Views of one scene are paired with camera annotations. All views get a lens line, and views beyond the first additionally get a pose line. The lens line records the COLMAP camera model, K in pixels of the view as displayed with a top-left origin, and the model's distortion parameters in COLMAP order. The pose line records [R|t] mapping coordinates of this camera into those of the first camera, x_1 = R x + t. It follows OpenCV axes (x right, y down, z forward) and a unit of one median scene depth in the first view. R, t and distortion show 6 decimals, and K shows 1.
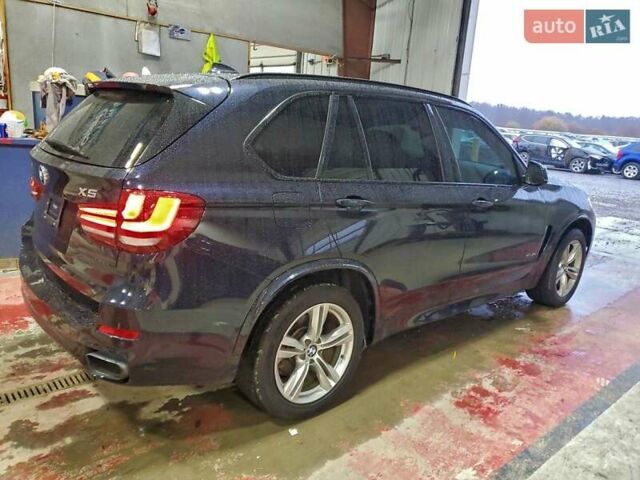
lens RADIAL K [[498.5, 0, 322.6], [0, 498.5, 244.1], [0, 0, 1]] dist [-0.005177, 0.026981]
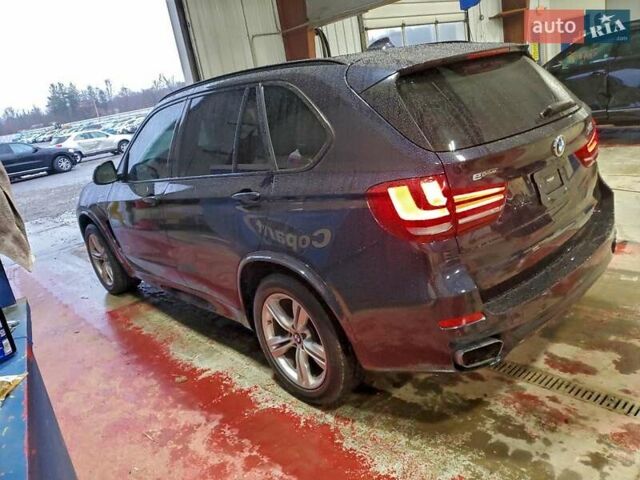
lens RADIAL K [[498.5, 0, 323.8], [0, 498.5, 220.6], [0, 0, 1]] dist [-0.005177, 0.026981]
pose [[-0.034239, -0.324231, 0.945358, -1.169566], [0.408460, 0.858765, 0.309326, -0.384079], [-0.912134, 0.396732, 0.103032, 1.070724]]
